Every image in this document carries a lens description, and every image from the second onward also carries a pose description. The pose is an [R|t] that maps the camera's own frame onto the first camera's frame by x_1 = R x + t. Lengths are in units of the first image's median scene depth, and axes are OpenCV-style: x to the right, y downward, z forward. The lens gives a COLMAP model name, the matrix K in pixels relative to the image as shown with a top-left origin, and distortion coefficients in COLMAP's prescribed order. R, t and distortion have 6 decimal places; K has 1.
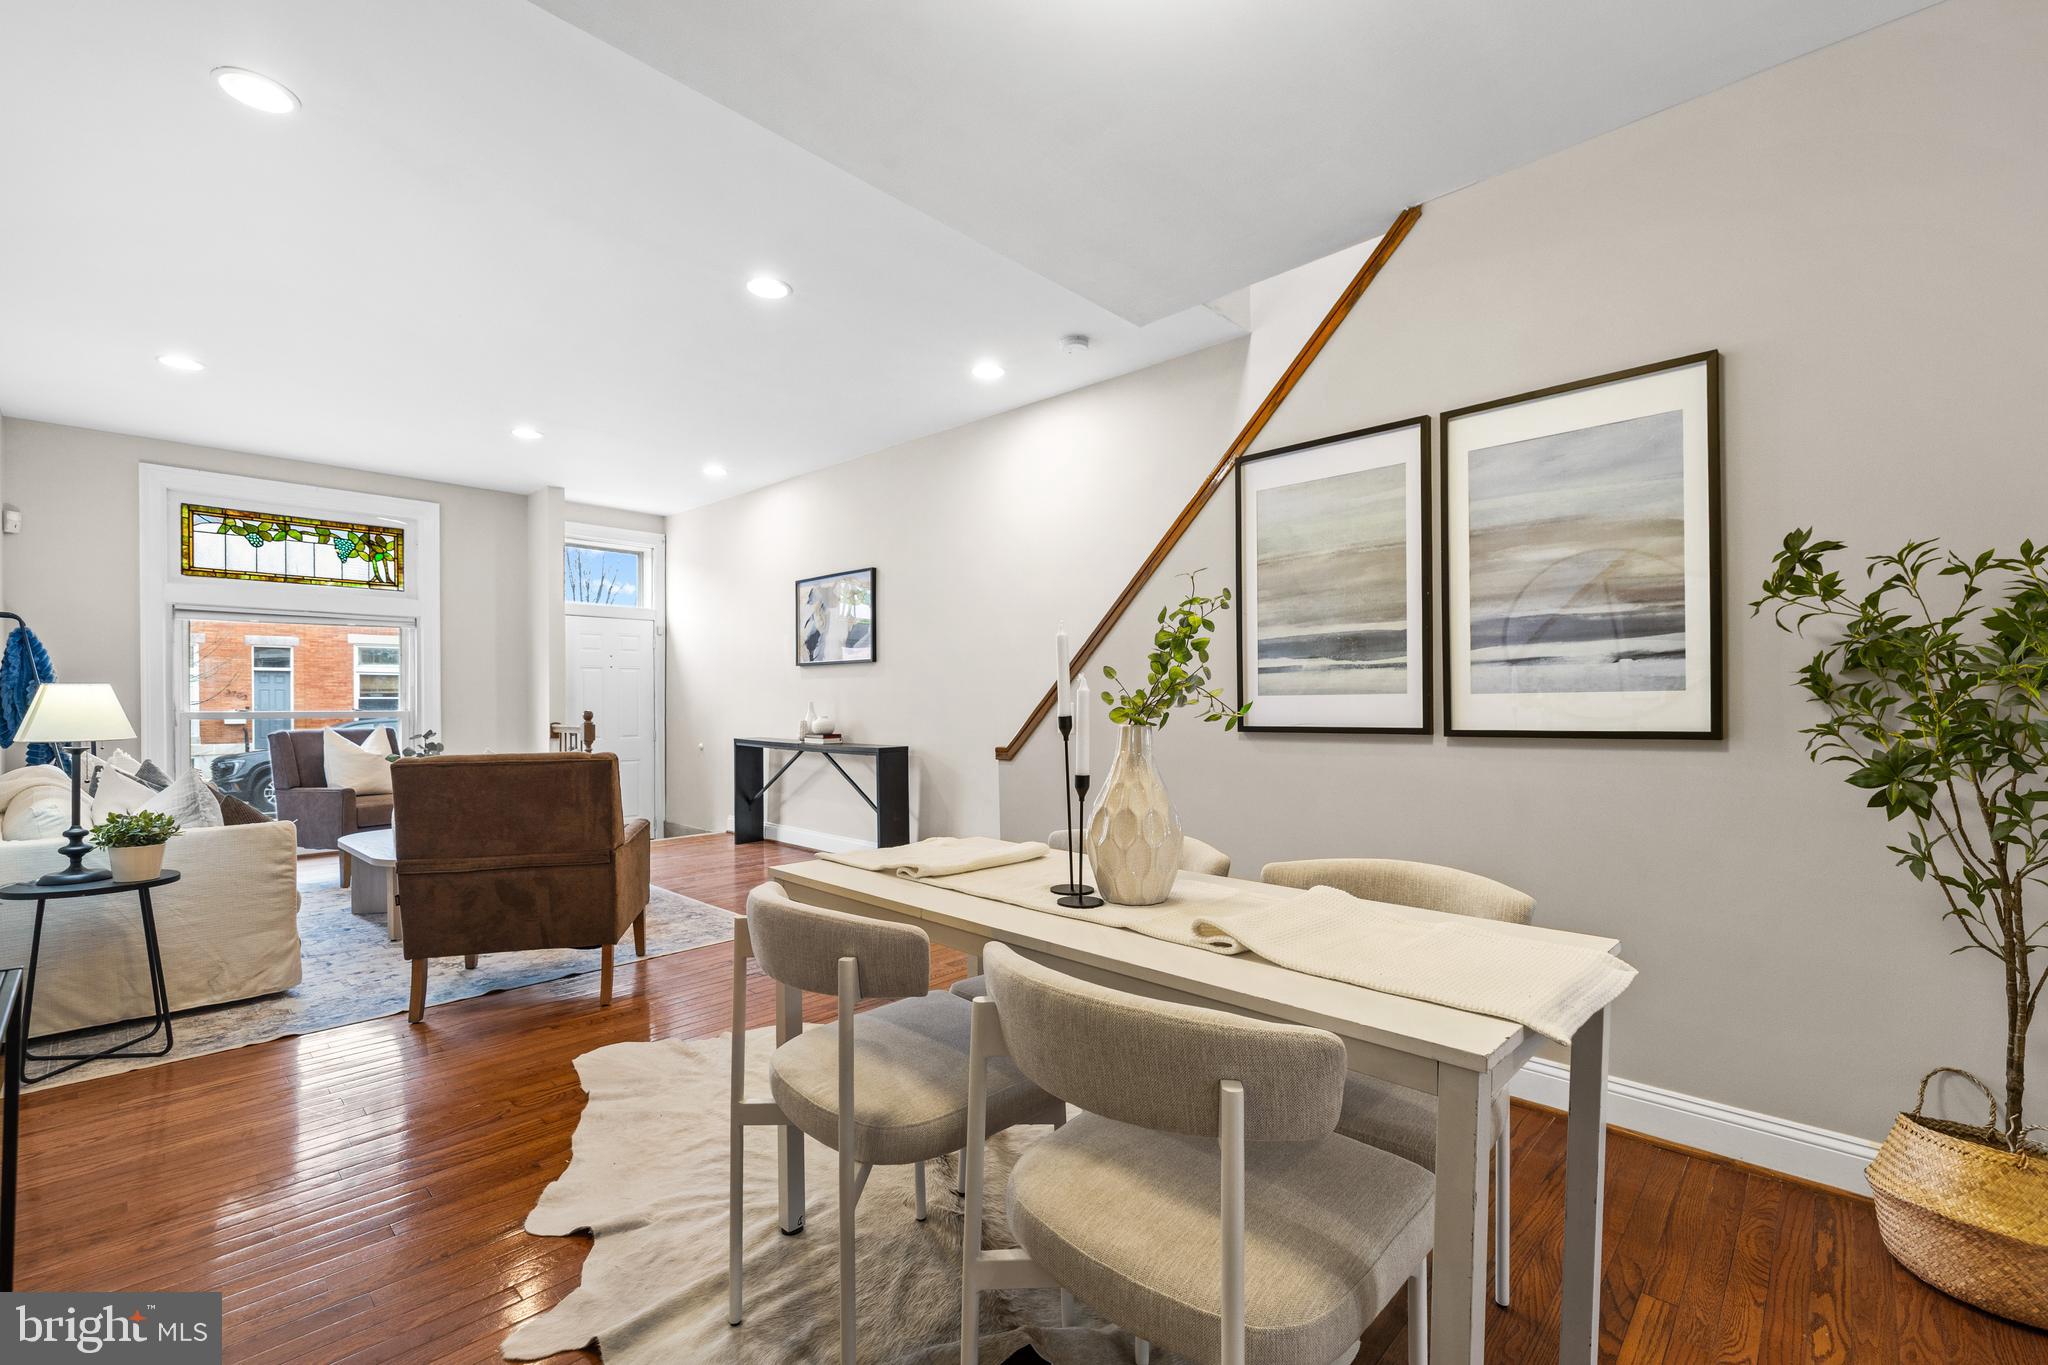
lens RADIAL K [[867.6, 0, 1026.8], [0, 867.6, 706.4], [0, 0, 1]] dist [0.000684, -0.000415]
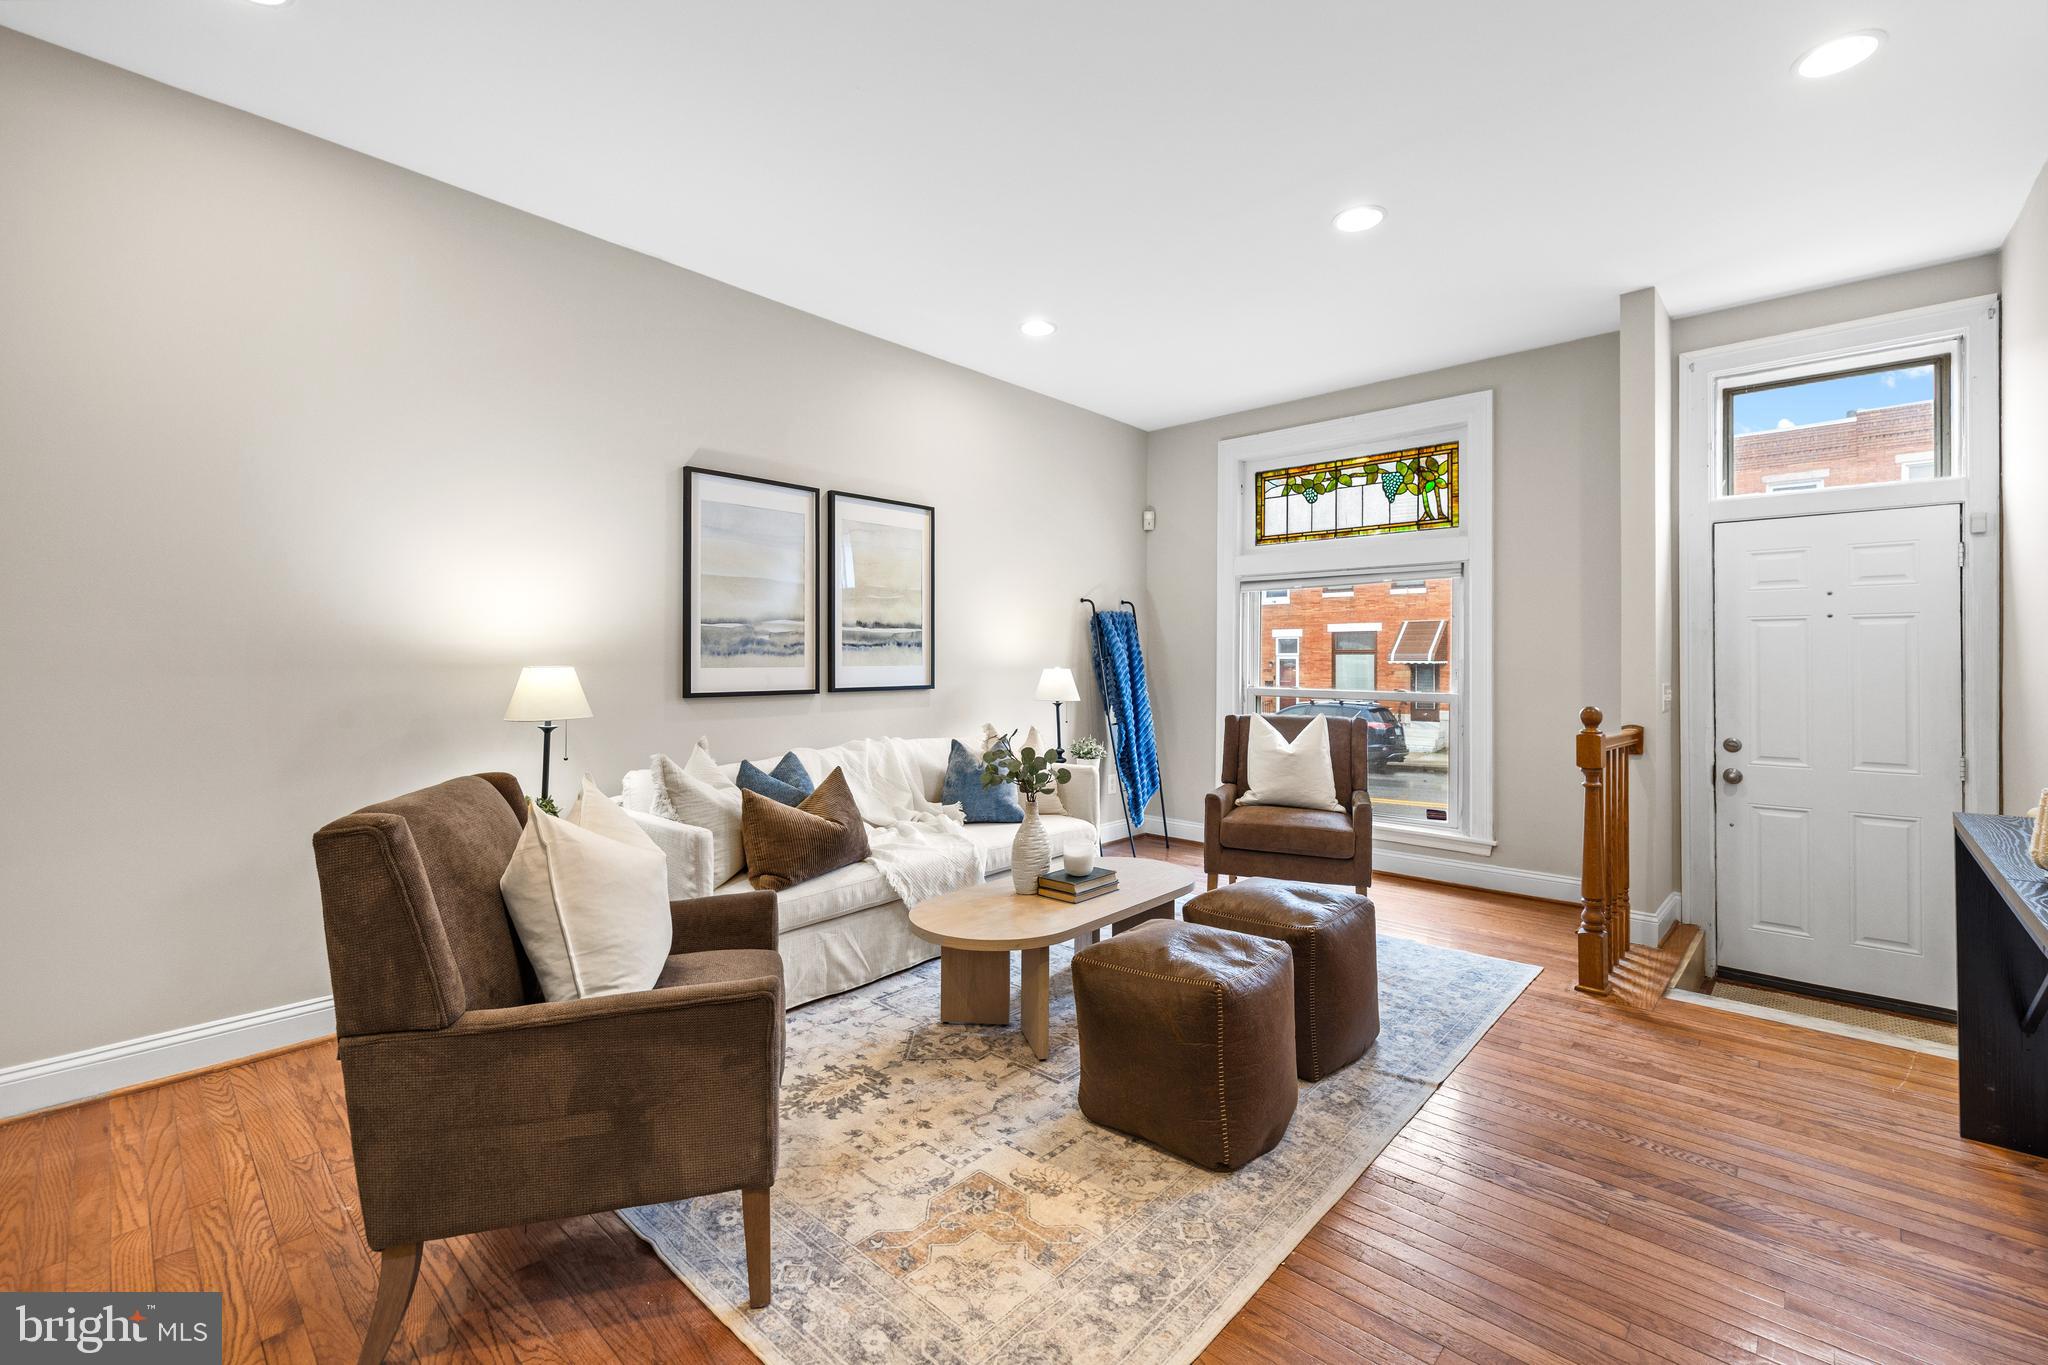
lens RADIAL K [[867.6, 0, 1029.1], [0, 867.6, 647.1], [0, 0, 1]] dist [0.000684, -0.000415]
pose [[0.014801, -0.017105, -0.999744, -0.008839], [-0.014260, 0.999748, -0.017317, -0.017156], [0.999789, 0.014513, 0.014553, 0.693864]]
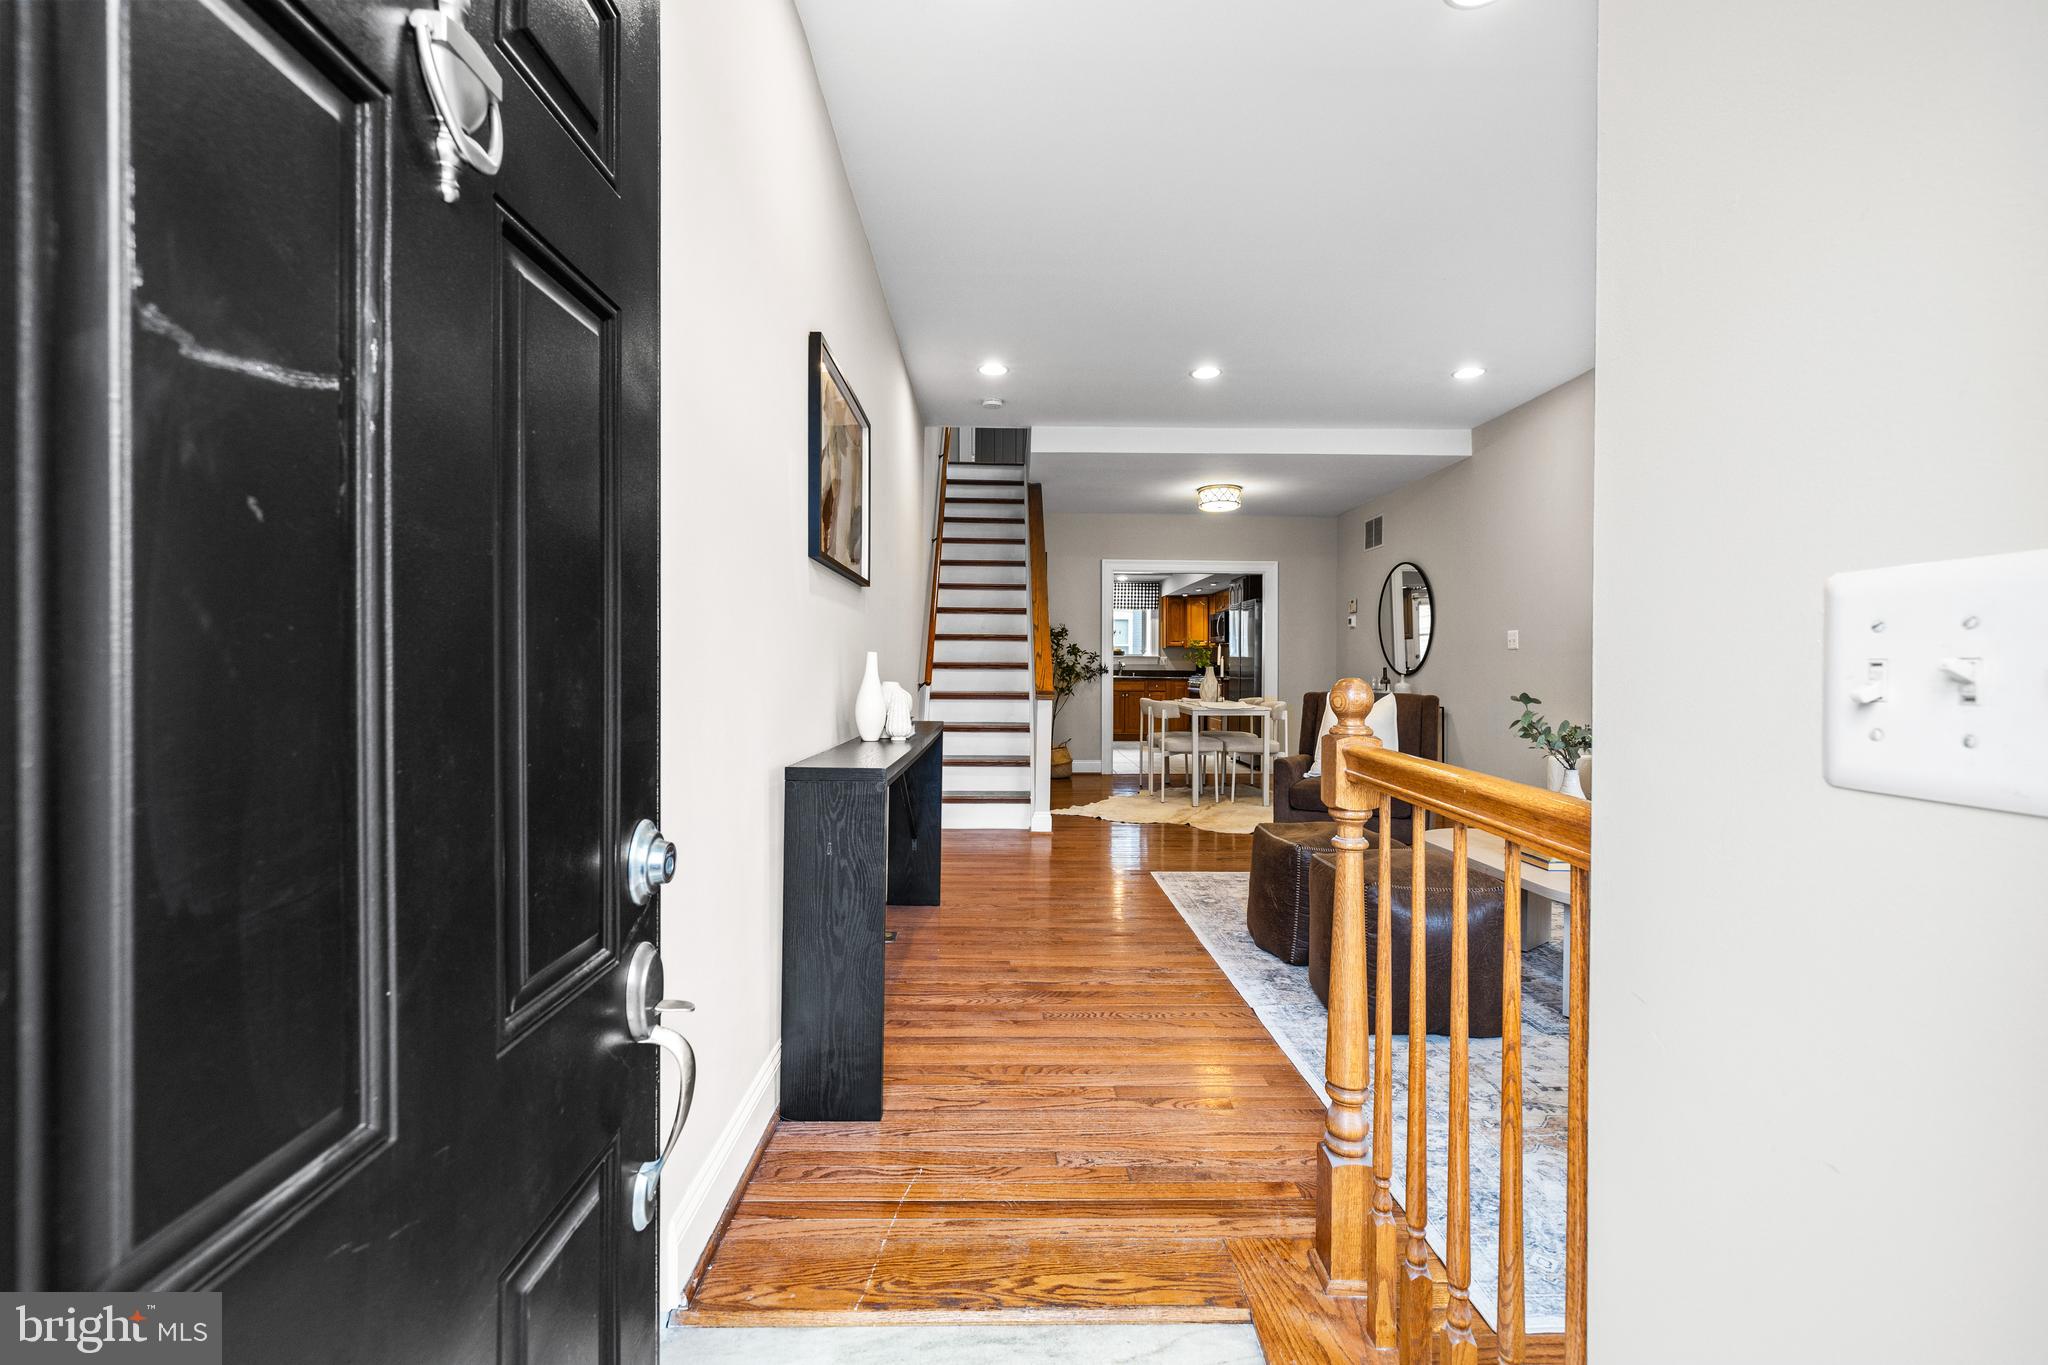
lens RADIAL K [[867.6, 0, 1025.3], [0, 867.6, 669.0], [0, 0, 1]] dist [0.000684, -0.000415]
pose [[-0.706893, -0.002786, 0.707315, -0.637000], [0.002803, 0.999973, 0.006740, -0.000169], [-0.707315, 0.006747, -0.706867, 1.280850]]
